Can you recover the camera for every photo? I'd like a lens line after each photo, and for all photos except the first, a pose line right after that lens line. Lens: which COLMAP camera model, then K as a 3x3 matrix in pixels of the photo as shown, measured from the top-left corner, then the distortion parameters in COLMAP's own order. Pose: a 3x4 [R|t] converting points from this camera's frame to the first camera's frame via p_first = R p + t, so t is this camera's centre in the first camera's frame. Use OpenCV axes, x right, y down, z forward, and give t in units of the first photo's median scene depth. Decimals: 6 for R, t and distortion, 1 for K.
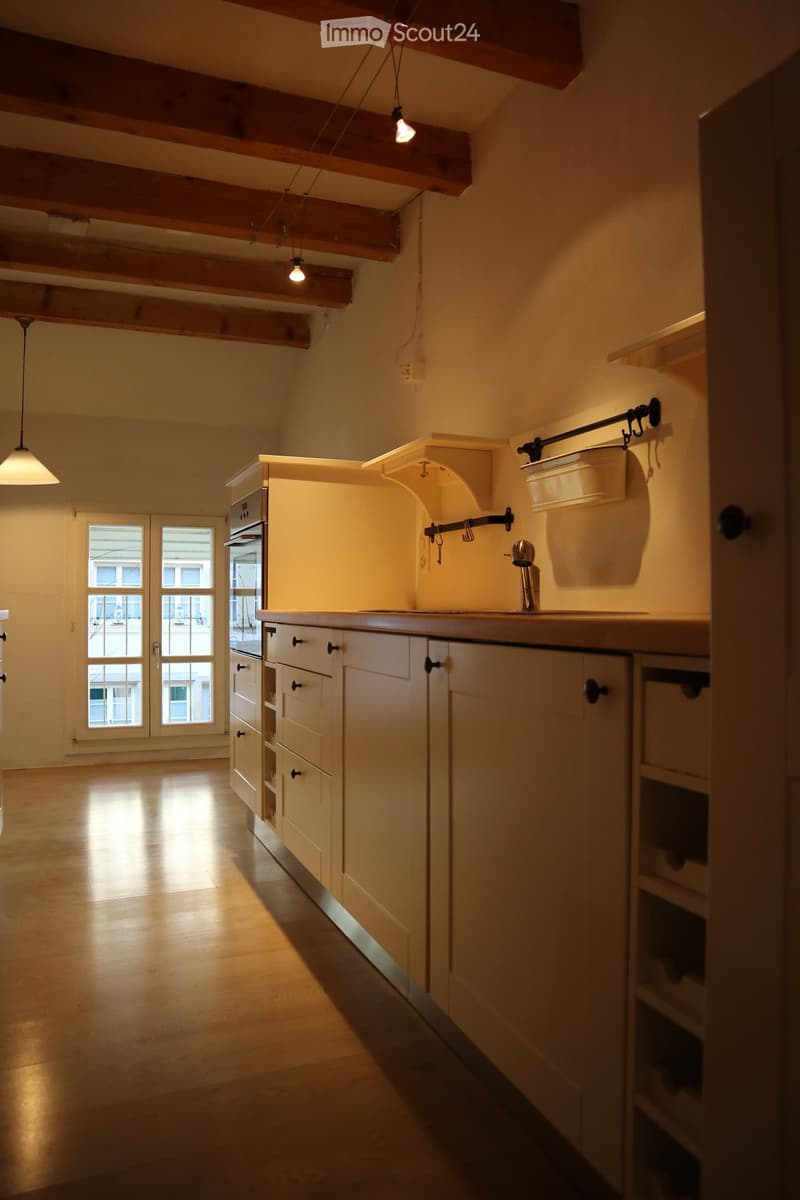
lens RADIAL K [[822.2, 0, 392.6], [0, 822.2, 602.0], [0, 0, 1]] dist [-0.130377, 0.082087]
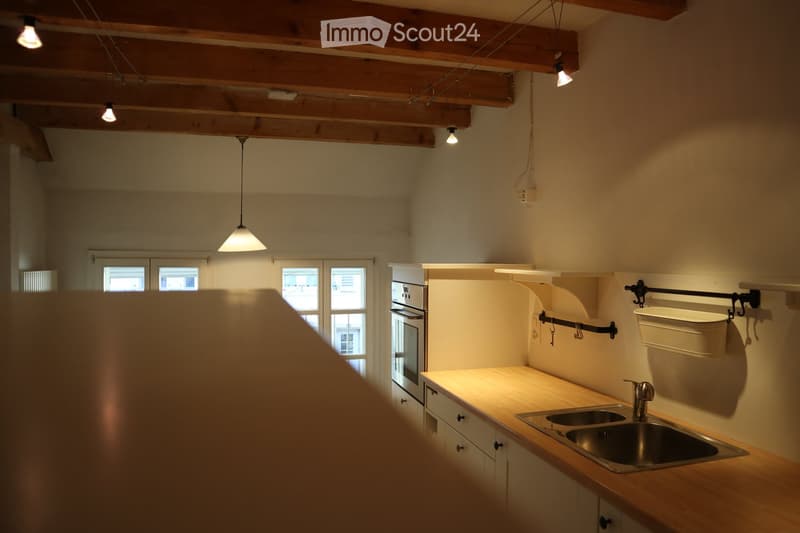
lens RADIAL K [[548.1, 0, 395.7], [0, 548.1, 263.8], [0, 0, 1]] dist [-0.130377, 0.082087]
pose [[0.994660, 0.001779, -0.103192, -0.122490], [-0.000278, 0.999894, 0.014561, -0.213951], [0.103207, -0.014455, 0.994555, 0.057718]]
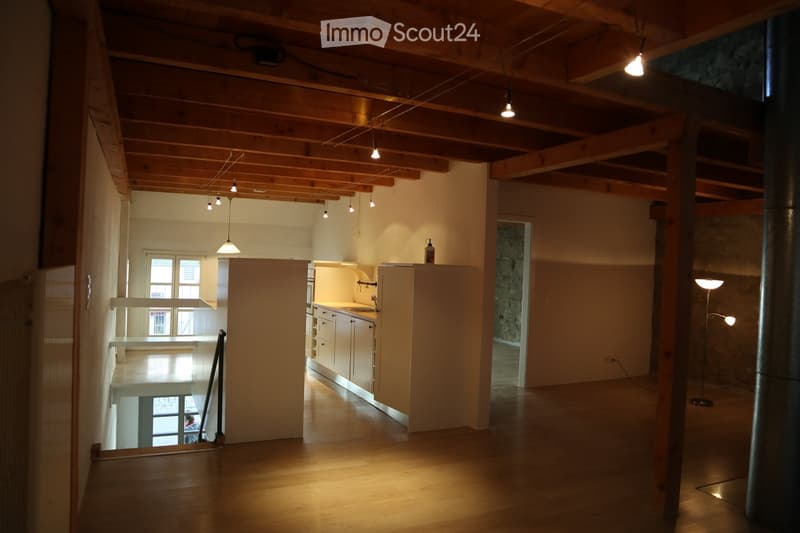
lens RADIAL K [[548.1, 0, 395.7], [0, 548.1, 263.8], [0, 0, 1]] dist [-0.130377, 0.082087]
pose [[0.997511, 0.029795, 0.063913, 0.057960], [-0.030286, 0.999519, 0.006738, -0.213891], [-0.063682, -0.008657, 0.997933, -1.674742]]
